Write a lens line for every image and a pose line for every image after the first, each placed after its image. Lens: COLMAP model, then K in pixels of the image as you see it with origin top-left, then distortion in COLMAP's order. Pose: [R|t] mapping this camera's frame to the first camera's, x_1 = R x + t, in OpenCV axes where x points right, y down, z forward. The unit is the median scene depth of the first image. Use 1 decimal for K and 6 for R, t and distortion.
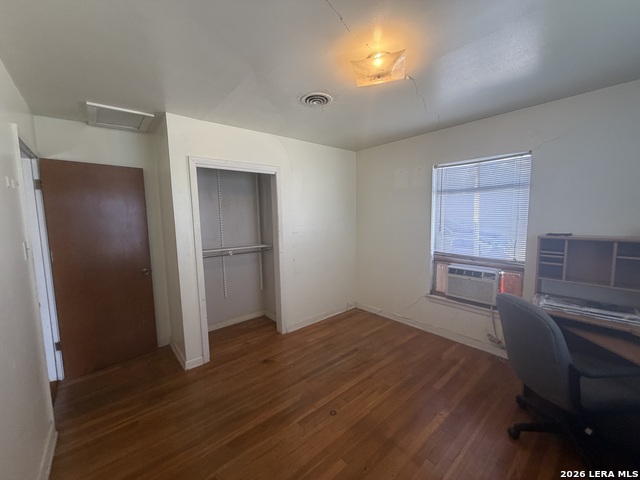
lens RADIAL K [[256.3, 0, 318.1], [0, 256.3, 240.1], [0, 0, 1]] dist [0.000307, 0.000082]
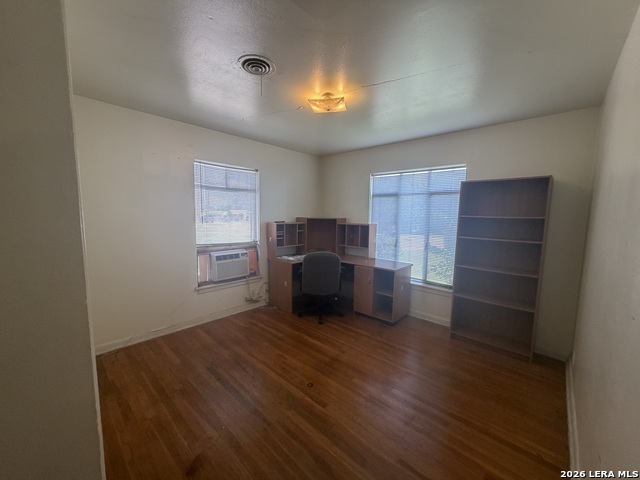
lens RADIAL K [[256.3, 0, 318.1], [0, 256.3, 240.1], [0, 0, 1]] dist [0.000307, 0.000082]
pose [[-0.108697, -0.087162, 0.990246, -0.717873], [0.086100, 0.991580, 0.096730, -0.035721], [-0.990339, 0.095775, -0.100277, 0.740096]]
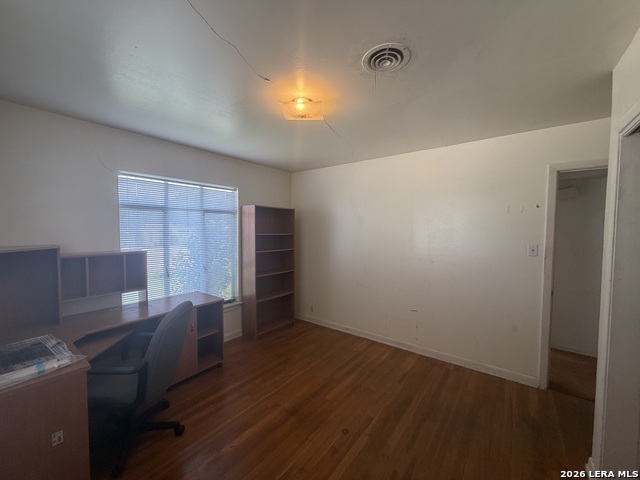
lens RADIAL K [[256.3, 0, 318.1], [0, 256.3, 240.1], [0, 0, 1]] dist [0.000307, 0.000082]
pose [[-0.978556, 0.023323, -0.204659, 0.249023], [-0.006322, 0.989700, 0.143017, -0.134663], [0.205886, 0.141244, -0.968329, 1.325982]]
